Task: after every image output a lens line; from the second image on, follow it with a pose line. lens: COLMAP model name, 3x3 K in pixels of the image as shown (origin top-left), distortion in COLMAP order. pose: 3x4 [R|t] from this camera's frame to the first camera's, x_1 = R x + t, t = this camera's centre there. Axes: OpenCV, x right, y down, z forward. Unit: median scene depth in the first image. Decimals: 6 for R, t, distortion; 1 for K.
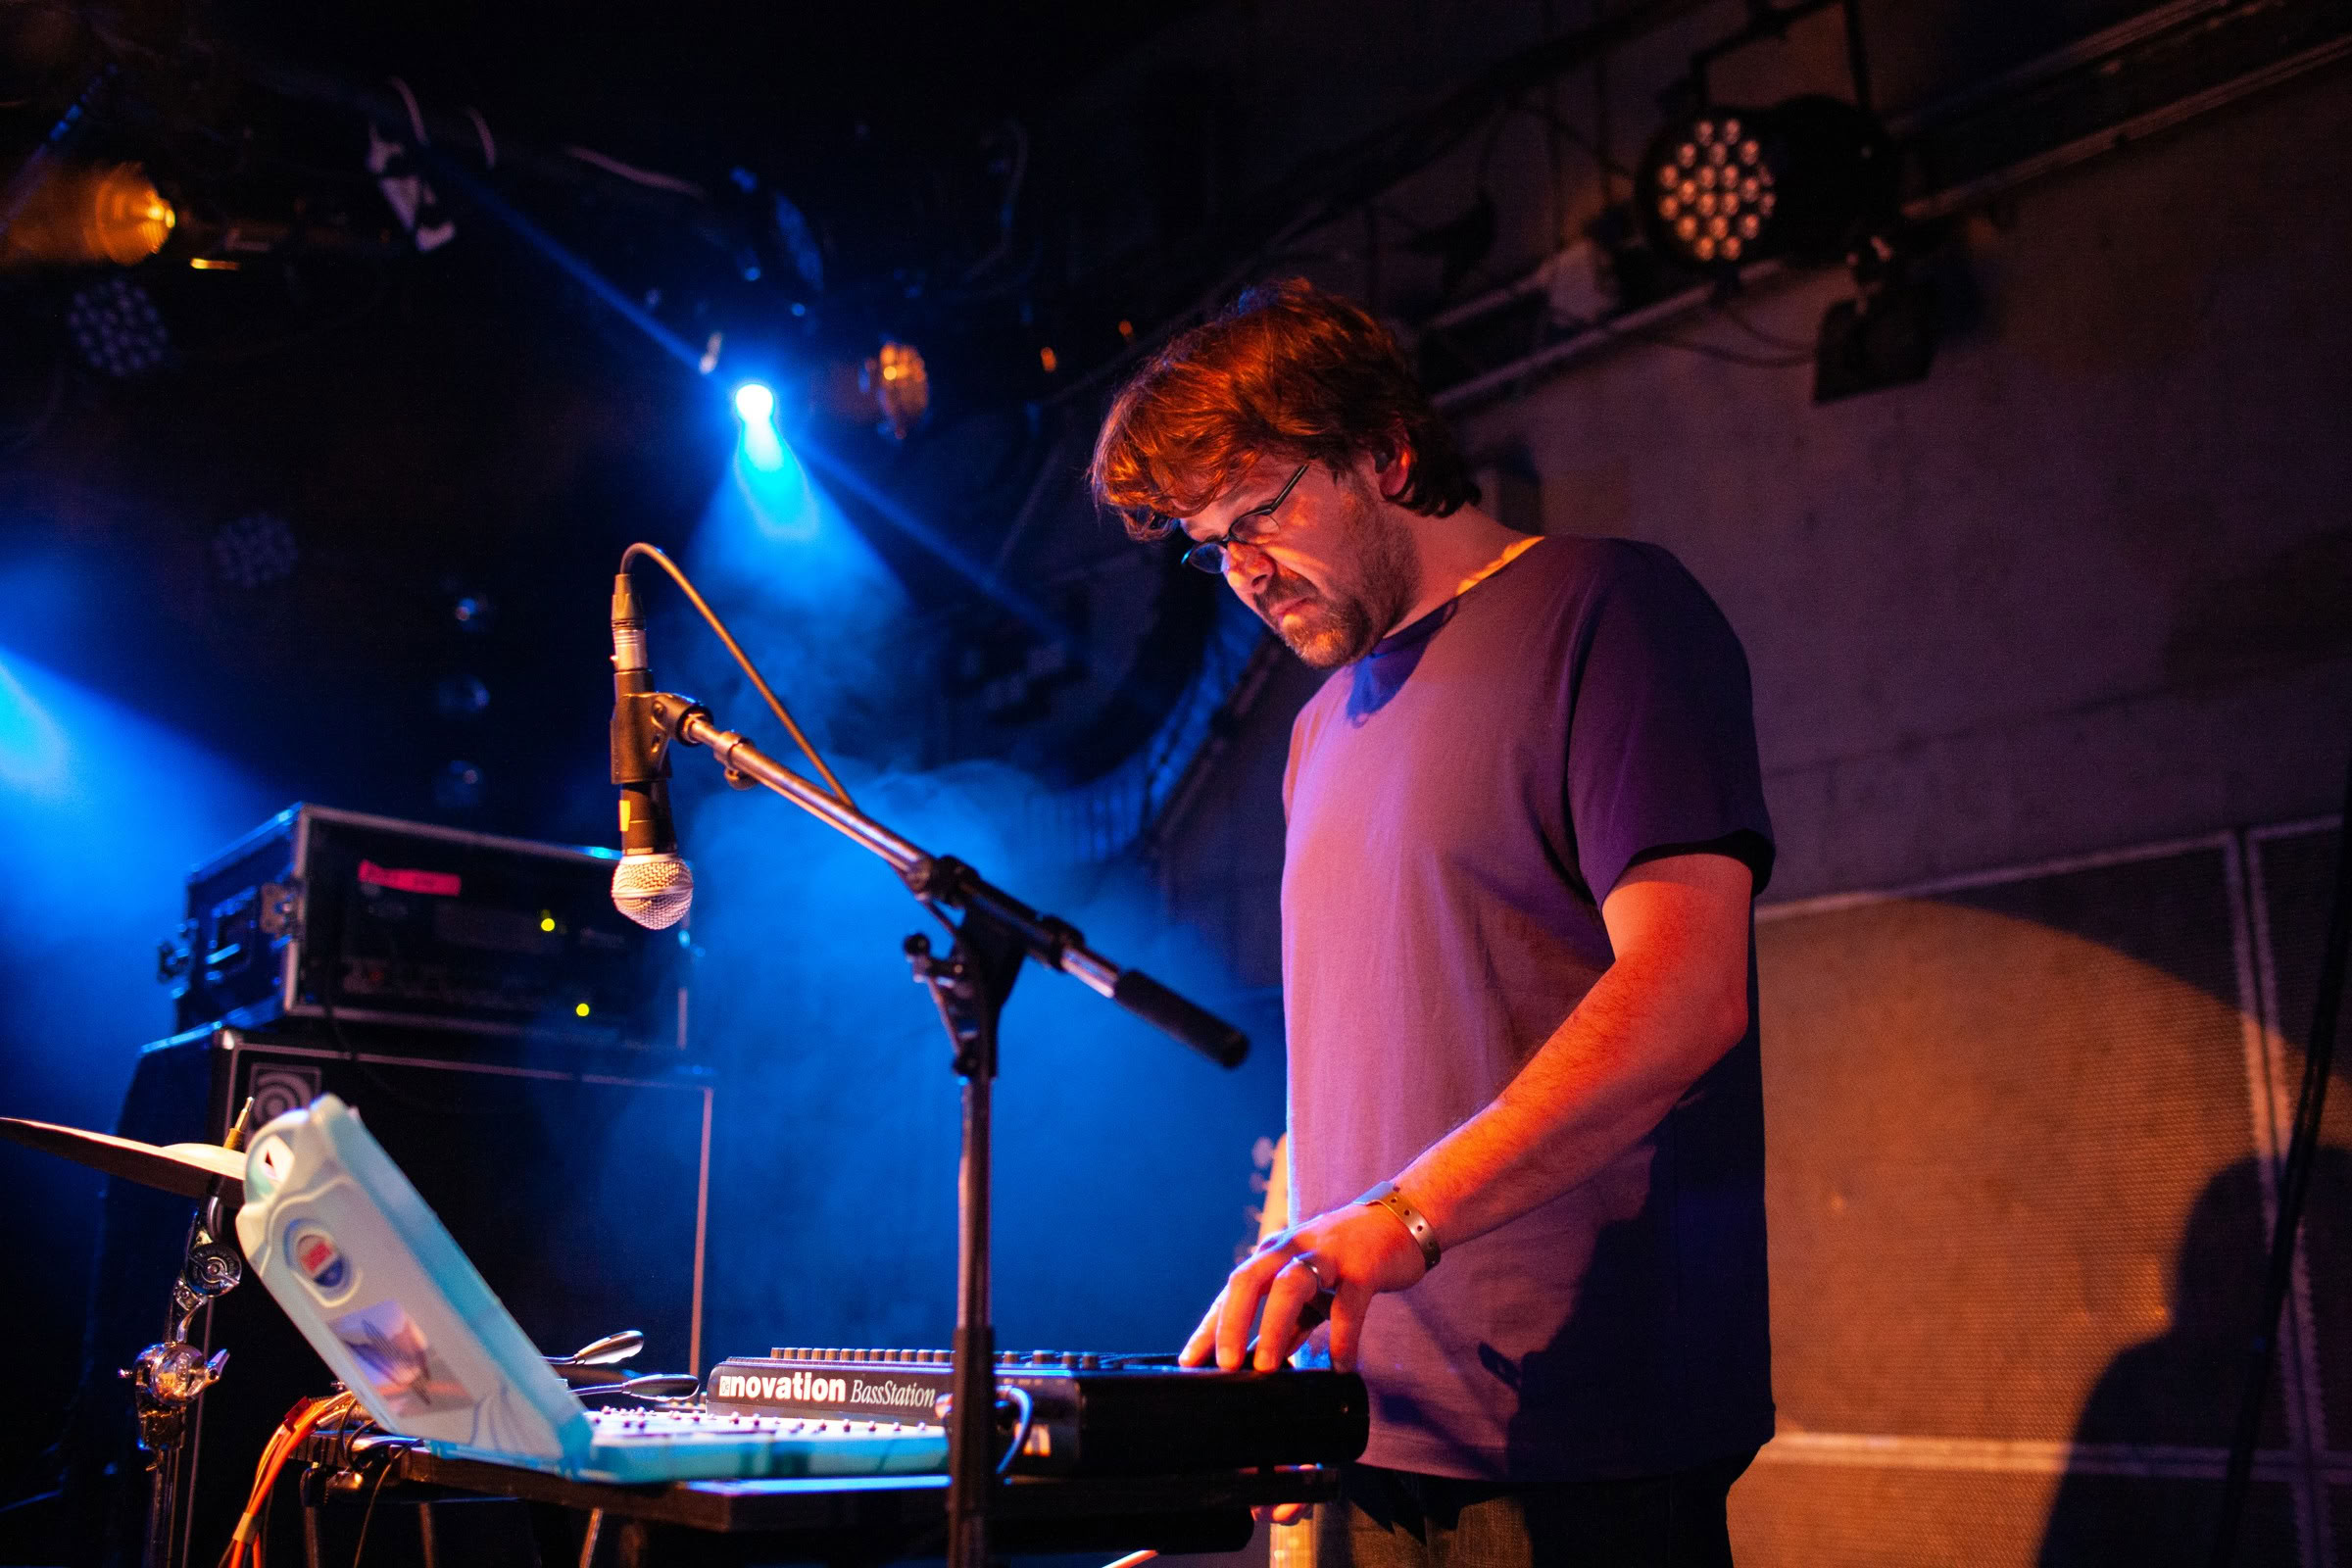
lens RADIAL K [[2289.5, 0, 1154.3], [0, 2289.5, 791.2], [0, 0, 1]] dist [-0.092222, 0.117373]
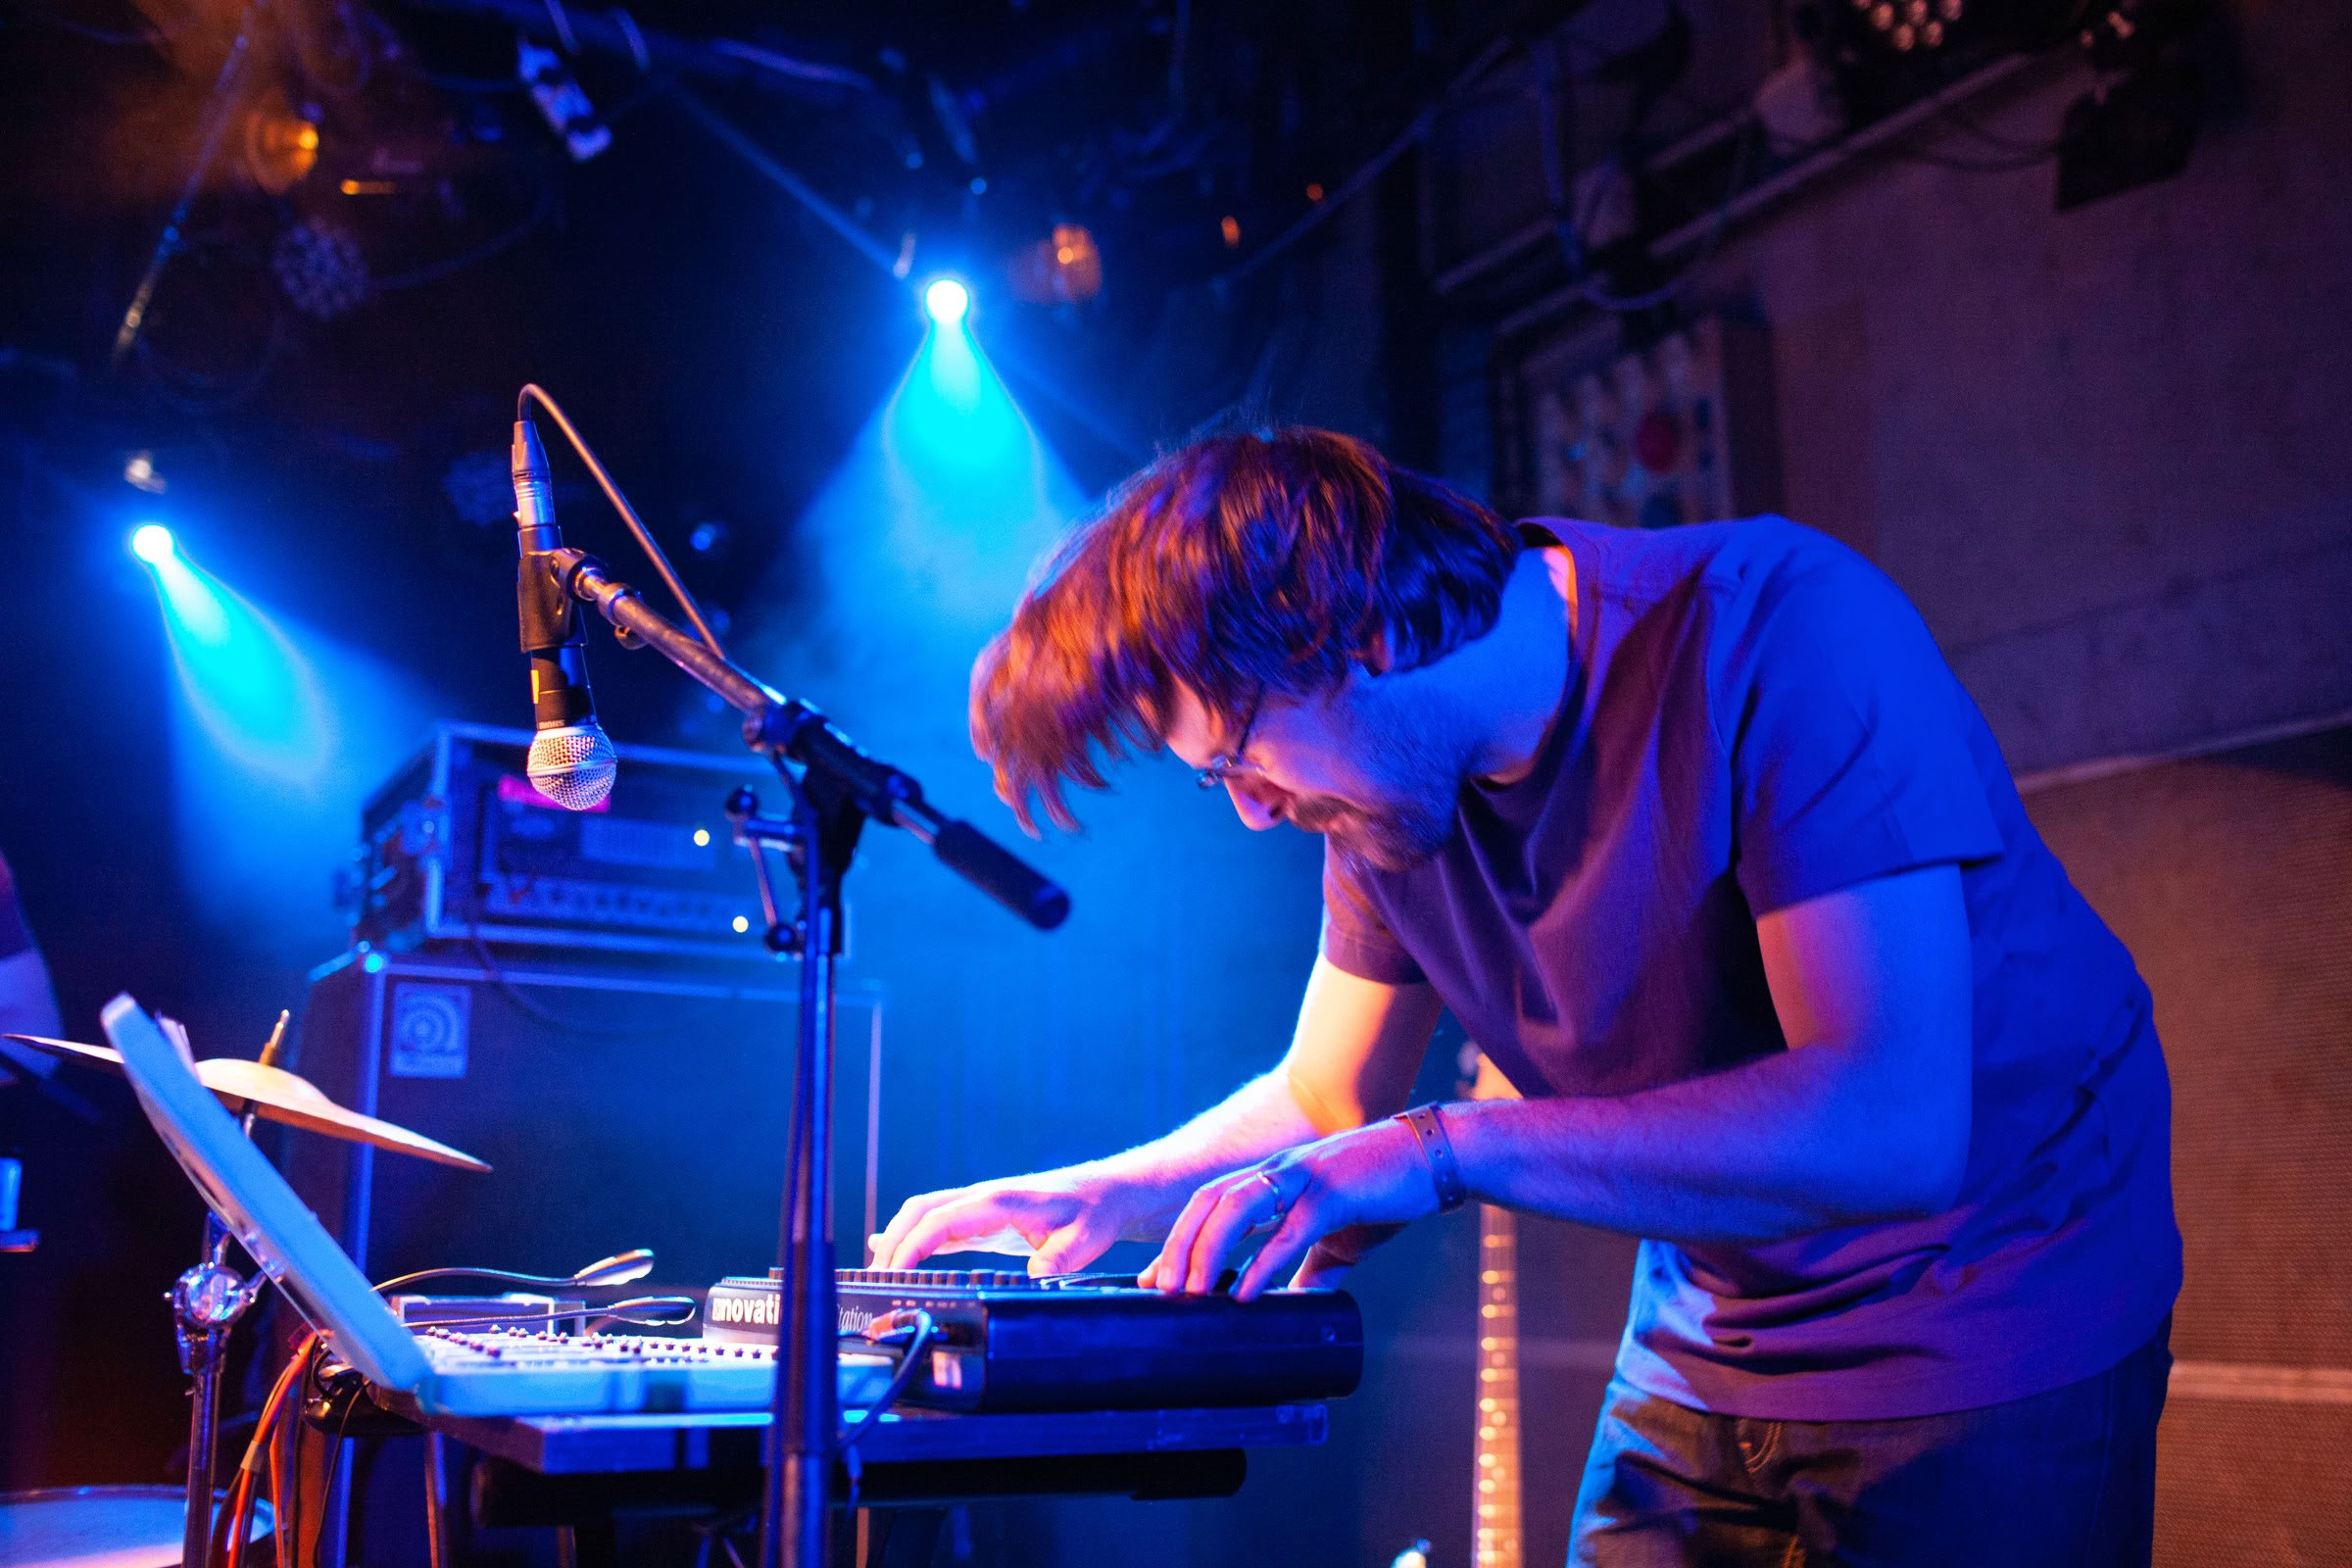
lens RADIAL K [[2289.5, 0, 1154.3], [0, 2289.5, 791.2], [0, 0, 1]] dist [-0.092222, 0.117373]
pose [[0.987817, -0.034459, -0.151759, 0.080854], [0.039512, 0.998757, 0.030402, 0.018866], [0.150523, -0.036028, 0.987950, 0.074405]]
